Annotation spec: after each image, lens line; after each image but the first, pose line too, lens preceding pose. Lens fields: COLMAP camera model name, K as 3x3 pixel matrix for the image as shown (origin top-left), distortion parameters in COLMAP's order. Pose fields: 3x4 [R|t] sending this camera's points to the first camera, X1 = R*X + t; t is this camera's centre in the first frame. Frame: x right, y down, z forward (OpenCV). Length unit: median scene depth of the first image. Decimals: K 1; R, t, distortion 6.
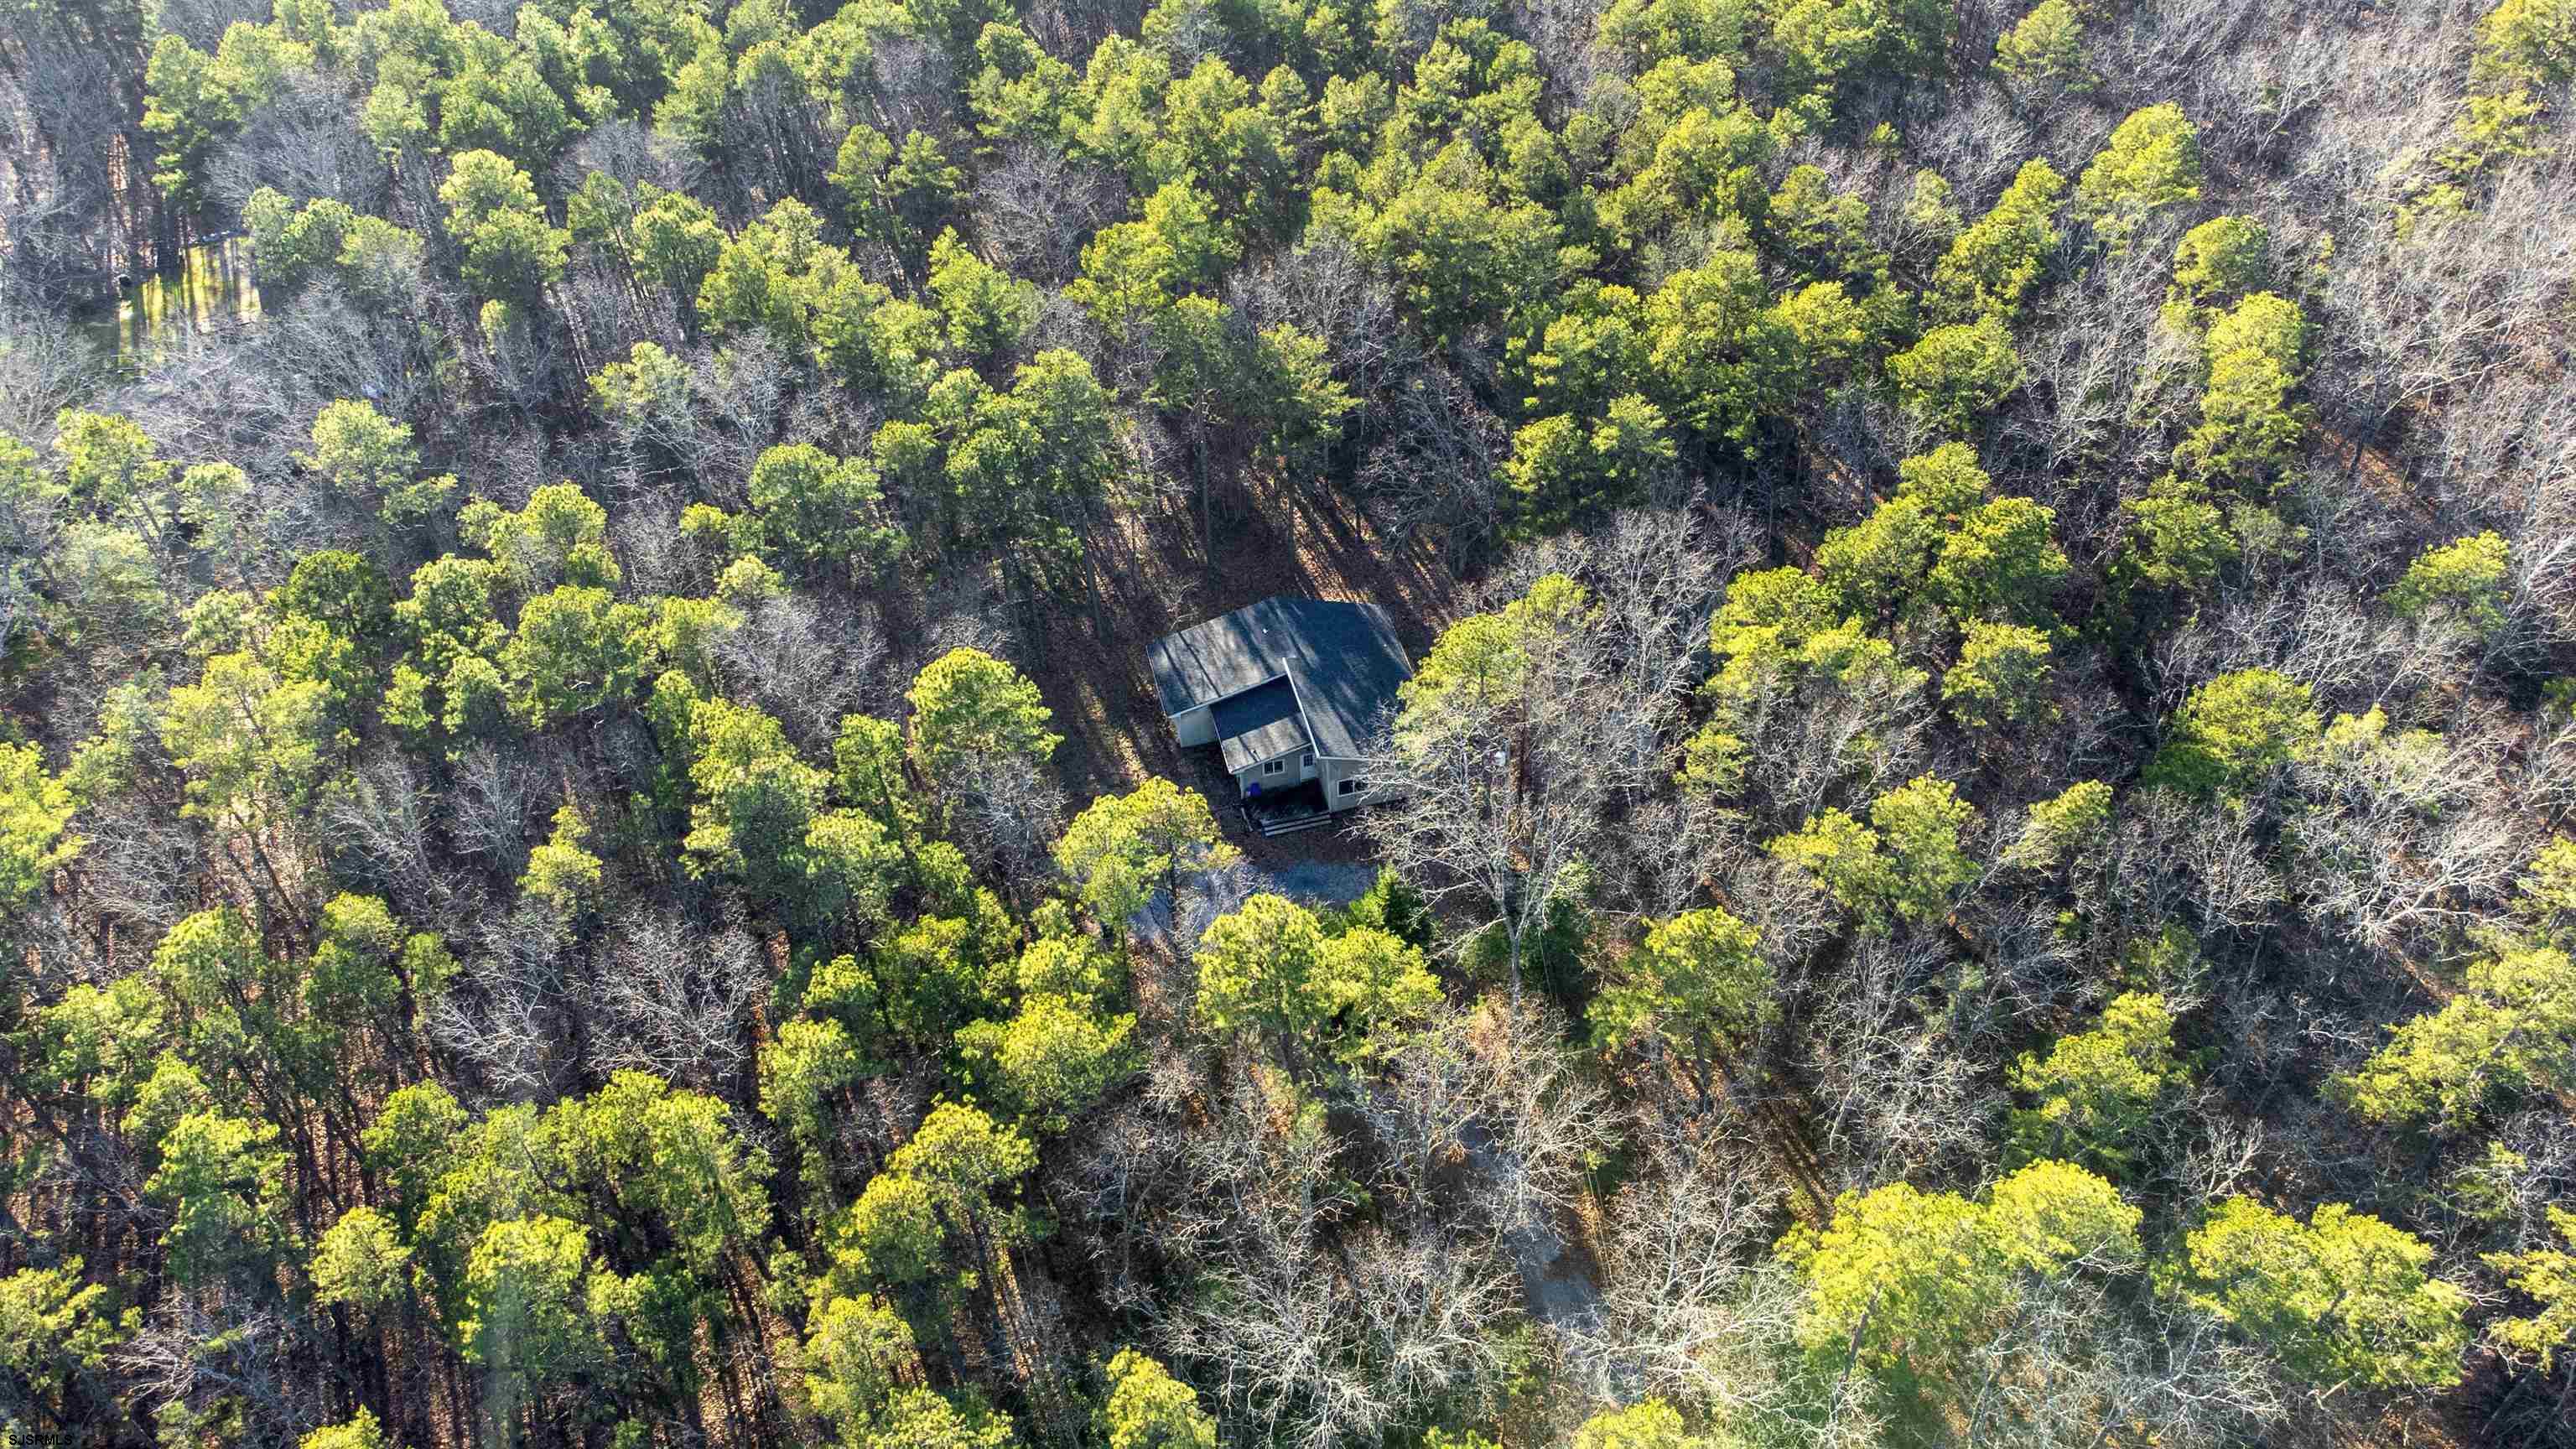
lens RADIAL K [[1927.3, 0, 1288.0], [0, 1927.3, 724.5], [0, 0, 1]] dist [0.089808, -0.075183]
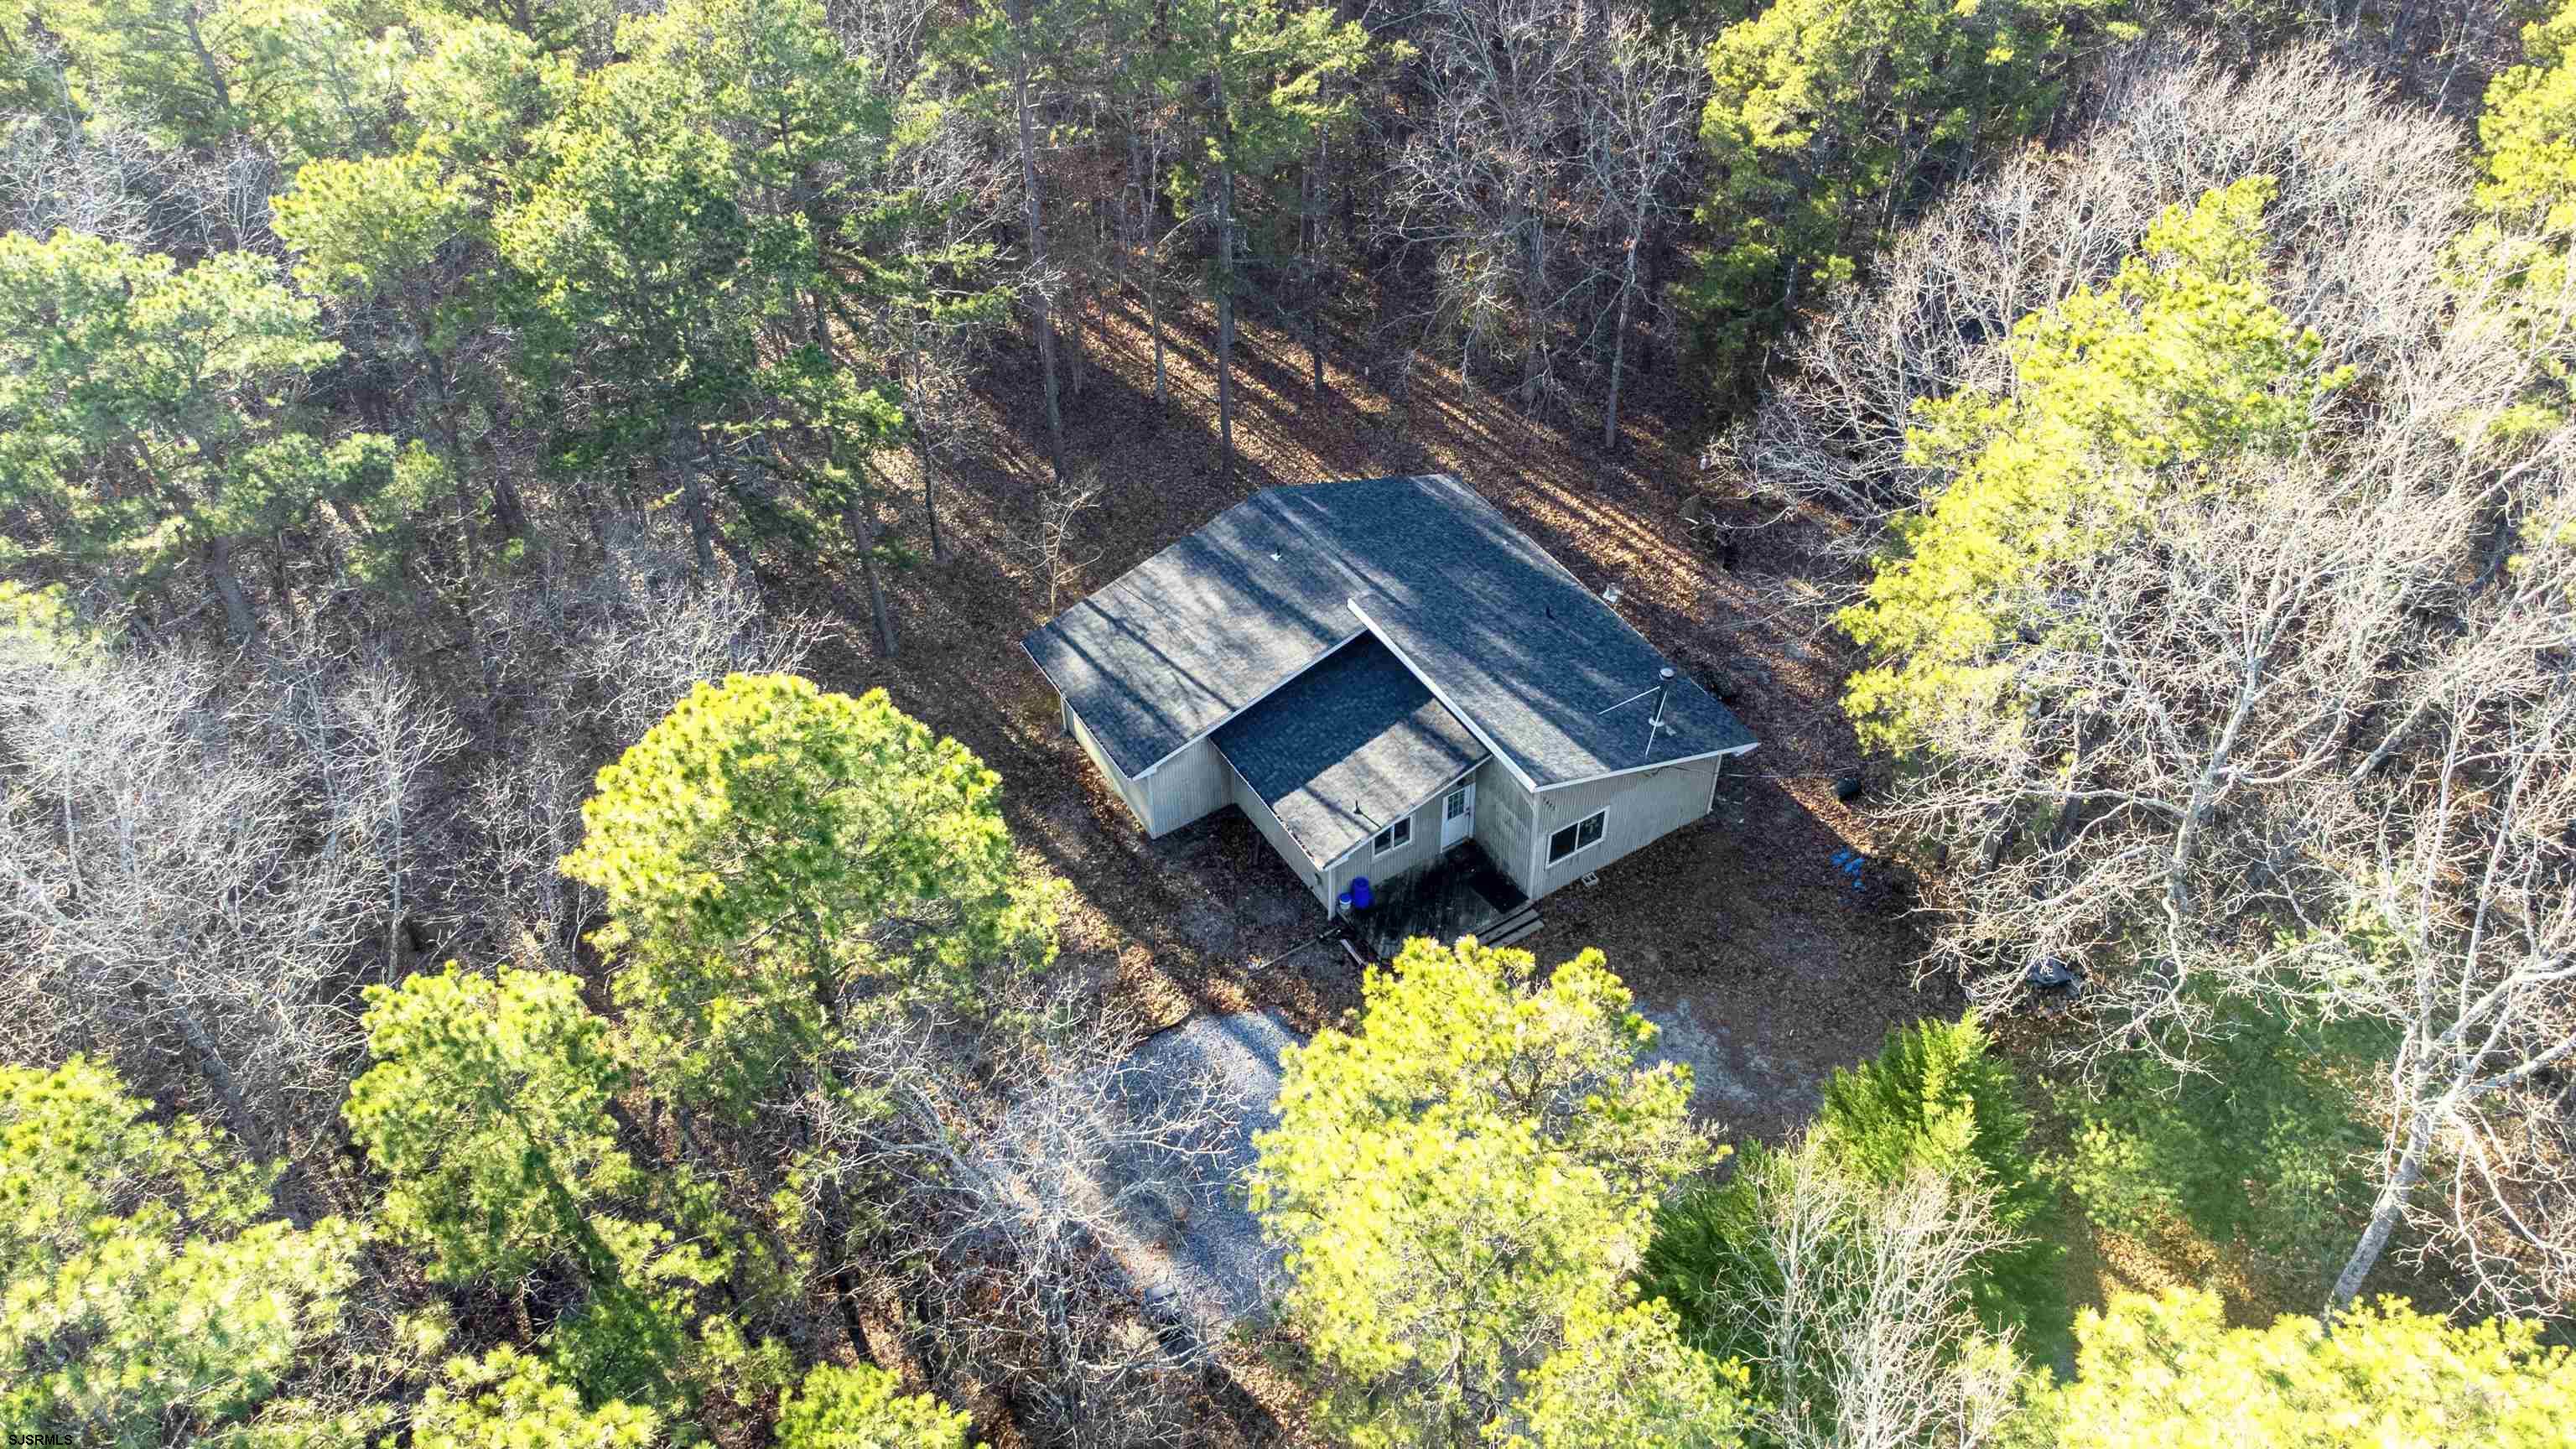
lens RADIAL K [[1914.6, 0, 1296.1], [0, 1914.6, 736.4], [0, 0, 1]] dist [0.062025, -0.009534]
pose [[0.950179, -0.210705, 0.229703, -0.129401], [0.212556, 0.977002, 0.016946, -0.013577], [-0.227991, 0.032723, 0.973113, 0.570130]]
